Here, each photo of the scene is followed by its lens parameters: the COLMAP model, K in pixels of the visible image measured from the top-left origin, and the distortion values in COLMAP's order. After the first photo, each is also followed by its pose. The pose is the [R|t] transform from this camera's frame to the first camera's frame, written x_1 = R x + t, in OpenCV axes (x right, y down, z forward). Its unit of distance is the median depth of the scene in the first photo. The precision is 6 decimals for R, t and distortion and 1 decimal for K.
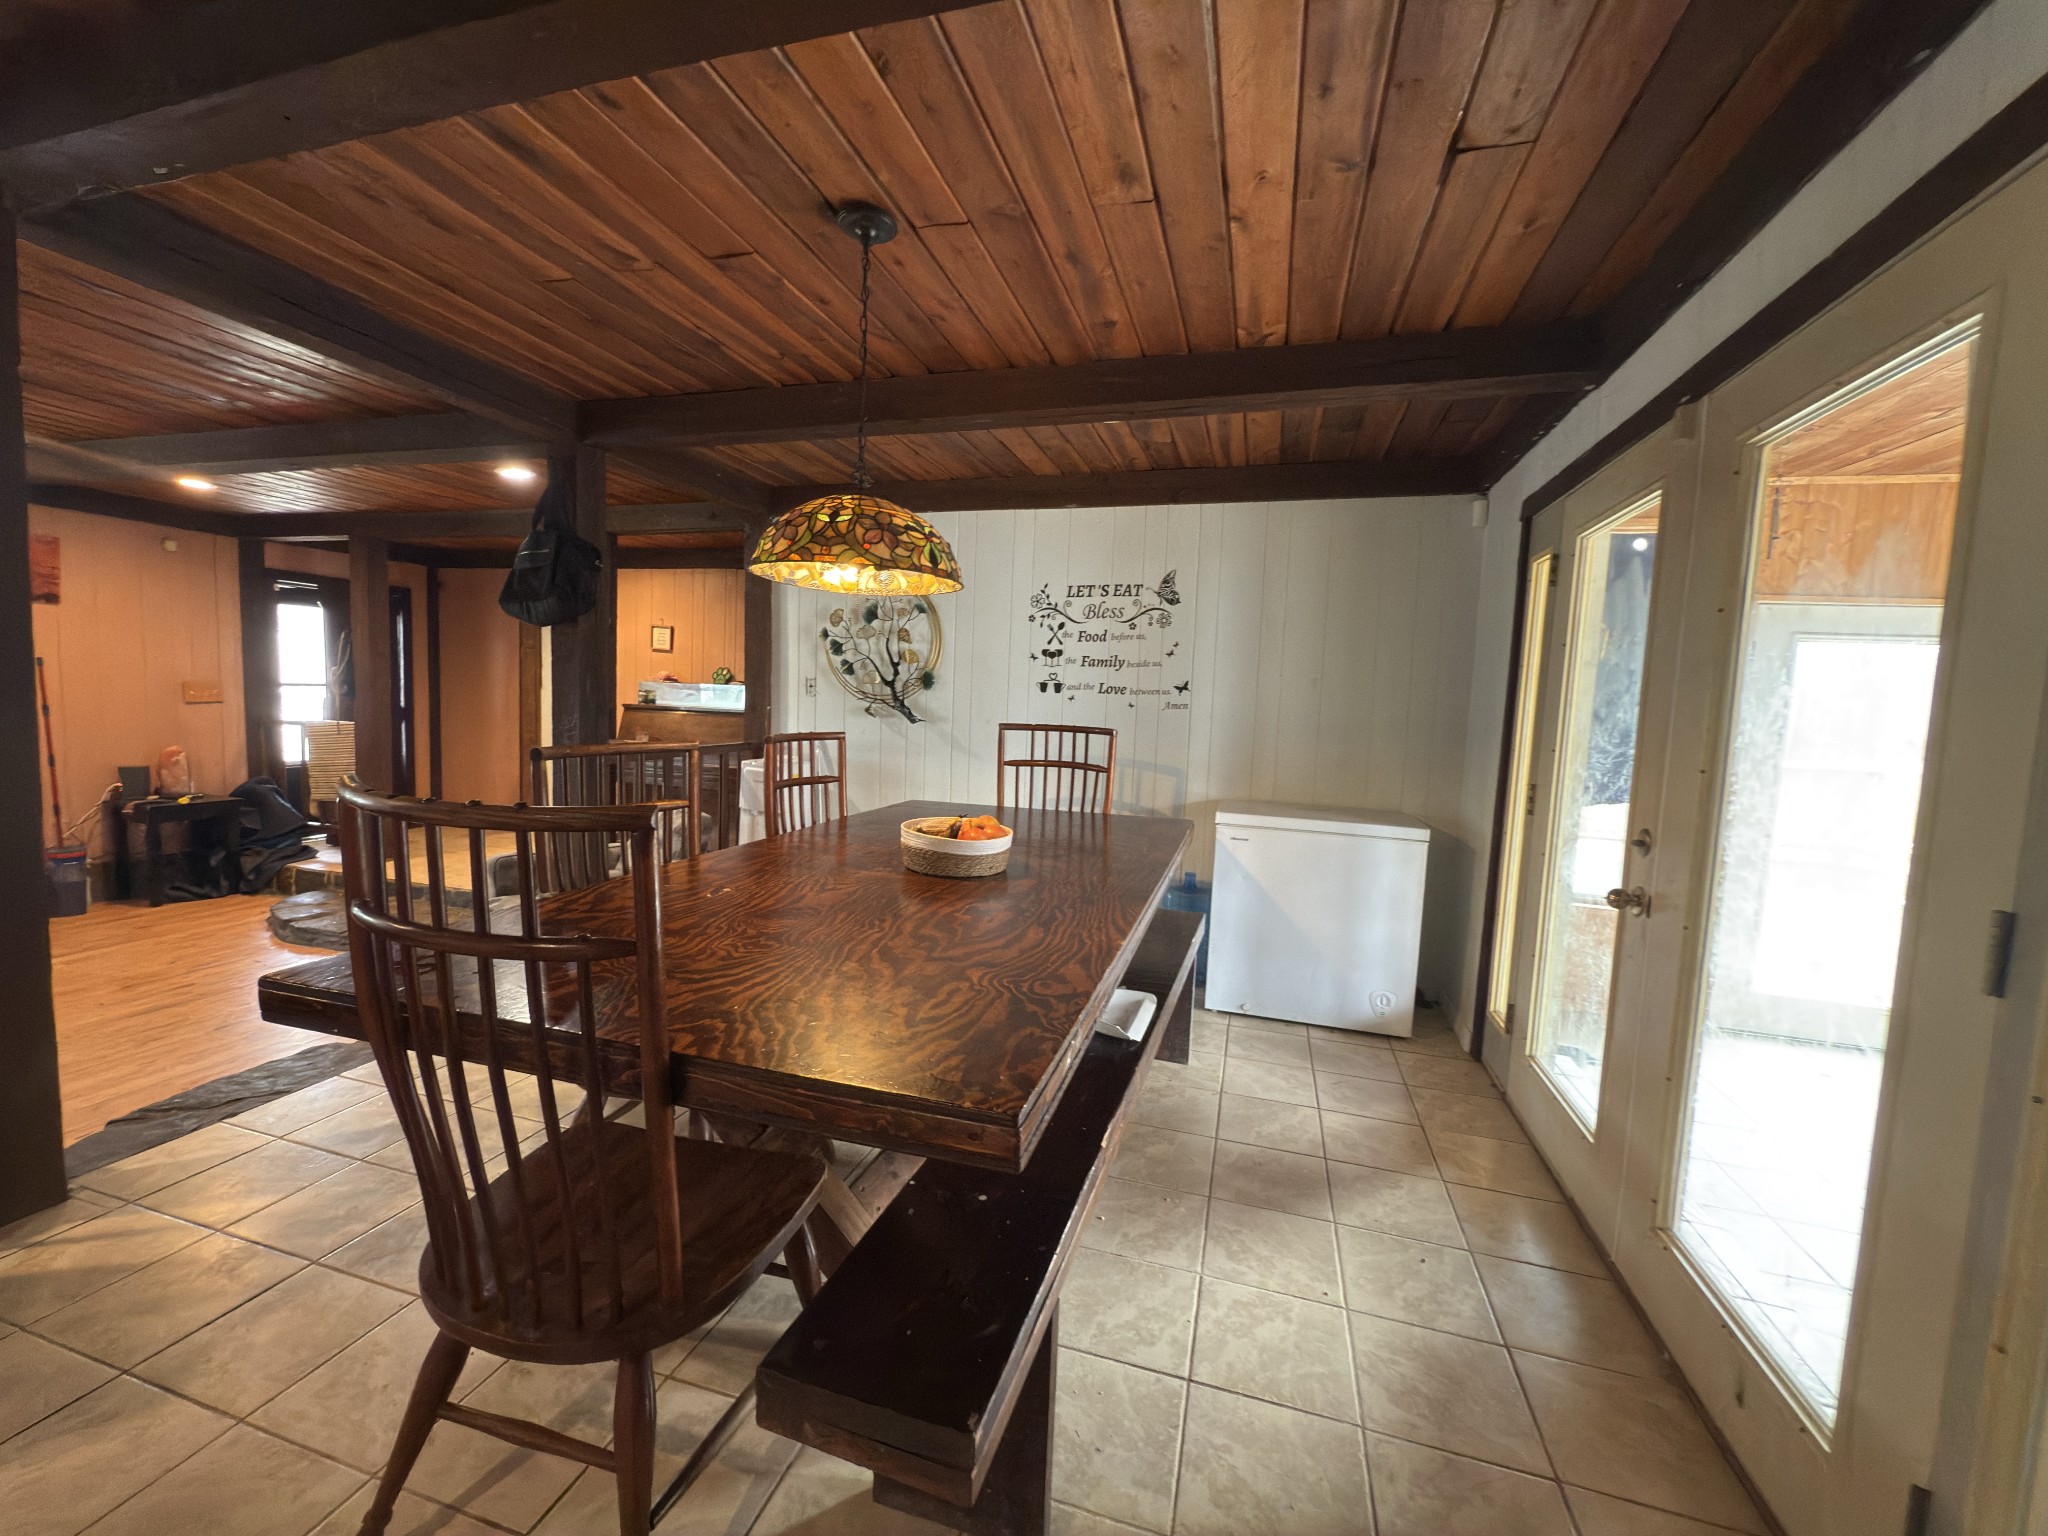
lens RADIAL K [[809.4, 0, 1018.2], [0, 809.4, 767.4], [0, 0, 1]] dist [0.000006, -0.000115]
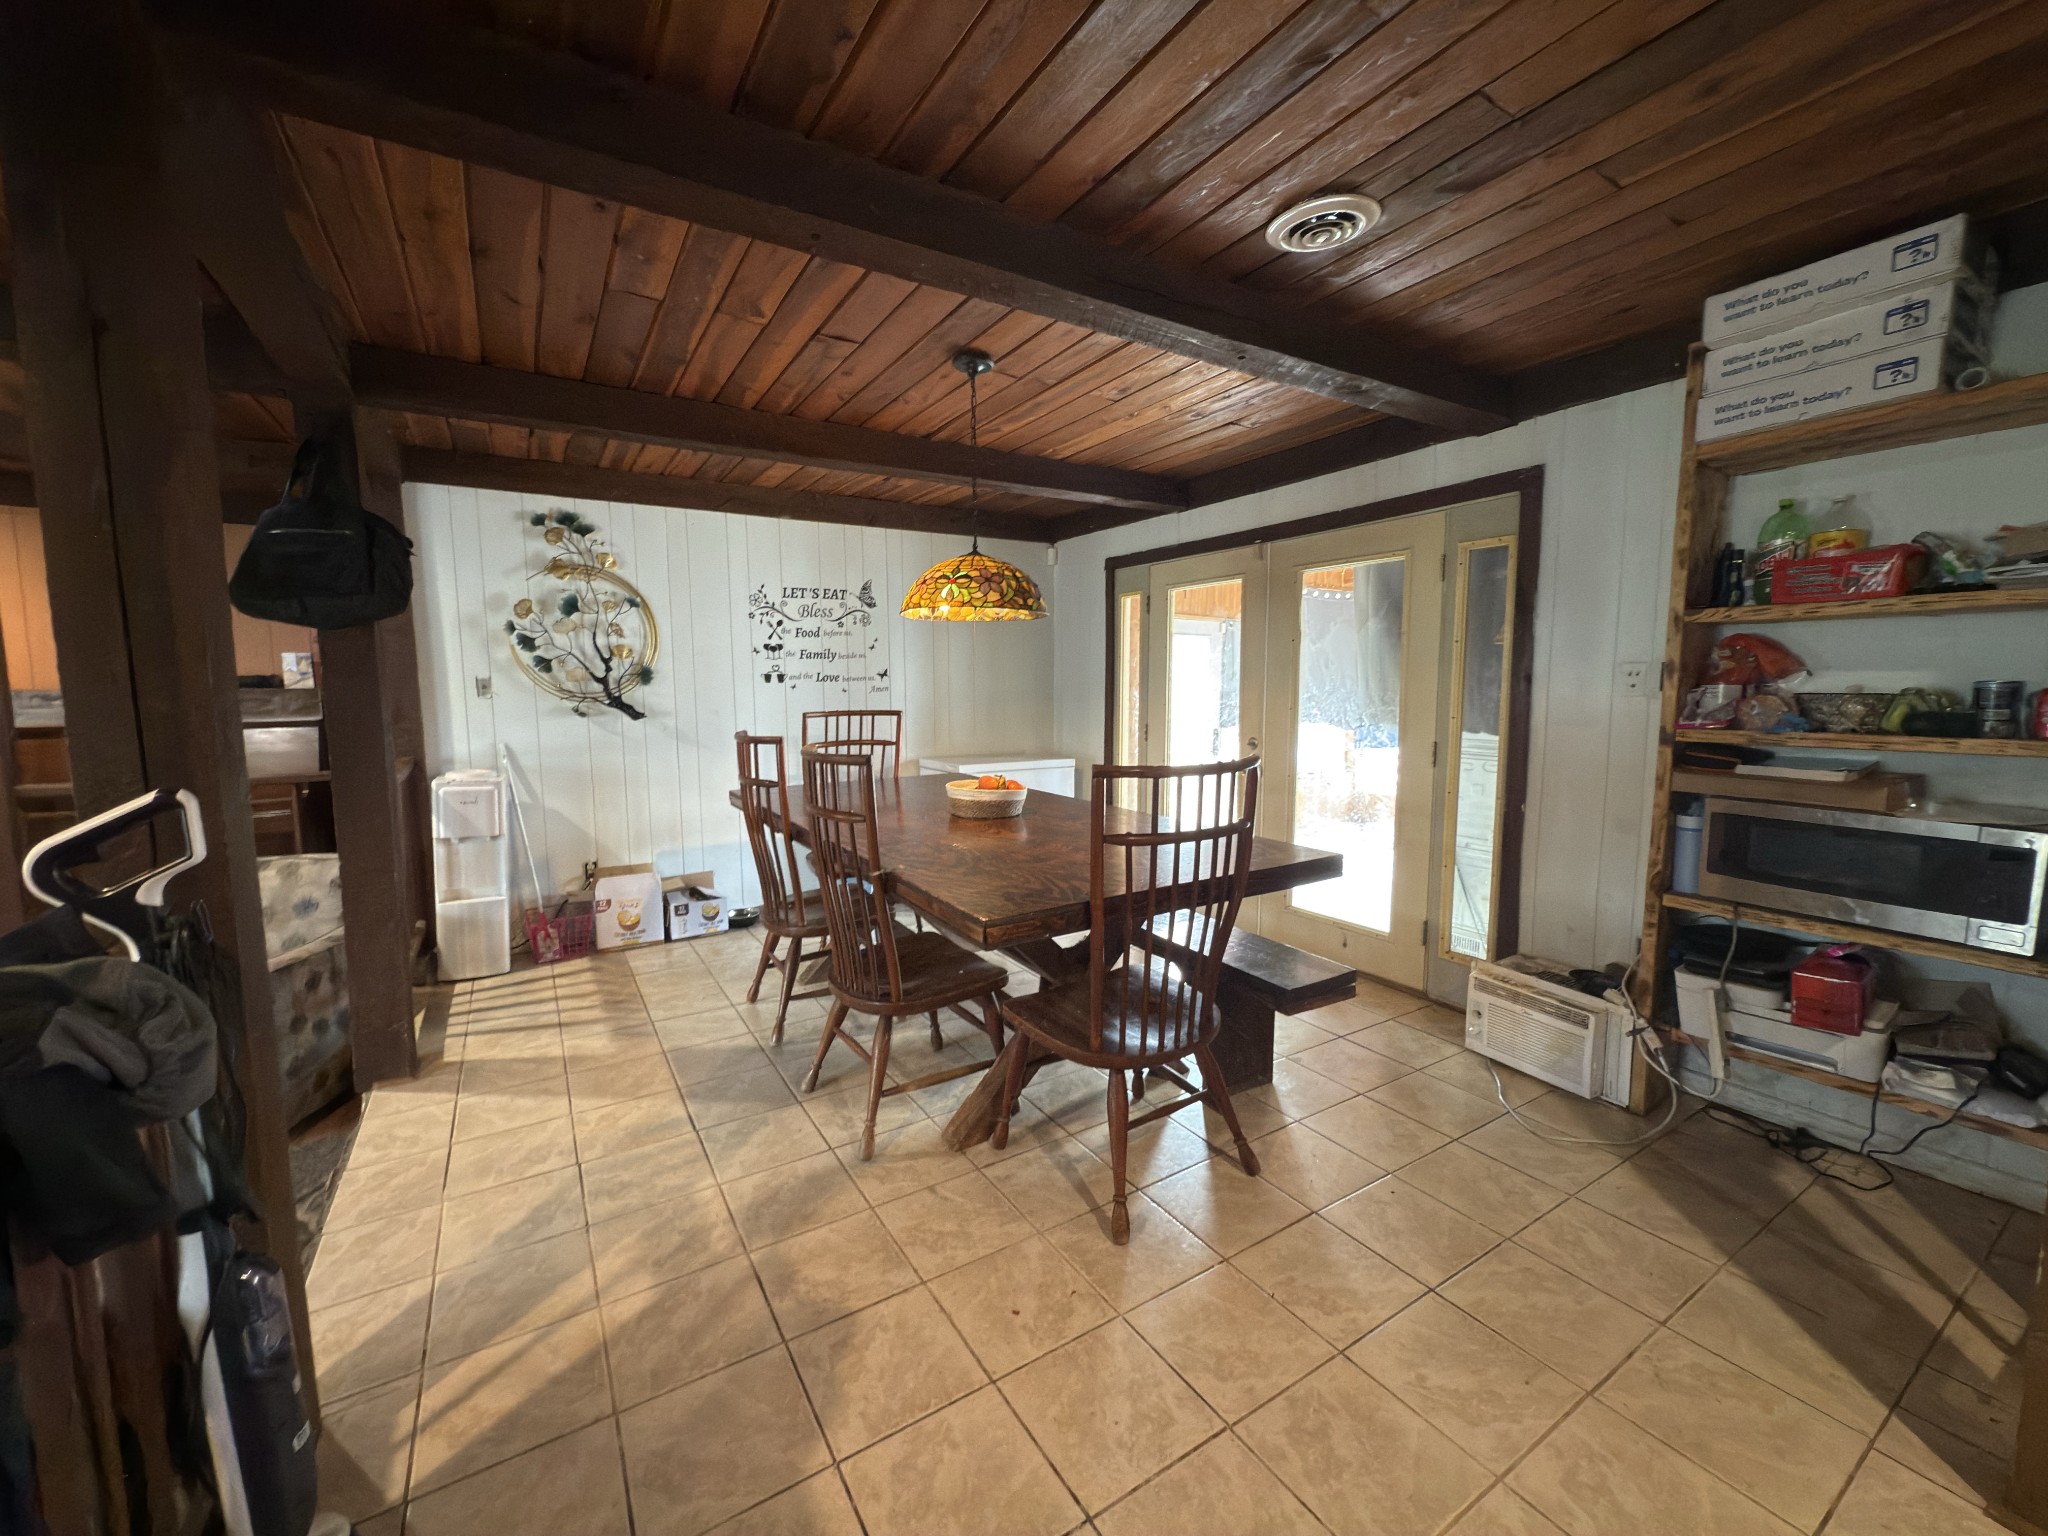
lens RADIAL K [[809.4, 0, 1018.2], [0, 809.4, 767.4], [0, 0, 1]] dist [0.000006, -0.000115]
pose [[0.666432, -0.121542, 0.735592, -0.582388], [0.092266, 0.992483, 0.080397, -0.035769], [-0.739835, 0.014291, 0.672637, 0.001402]]
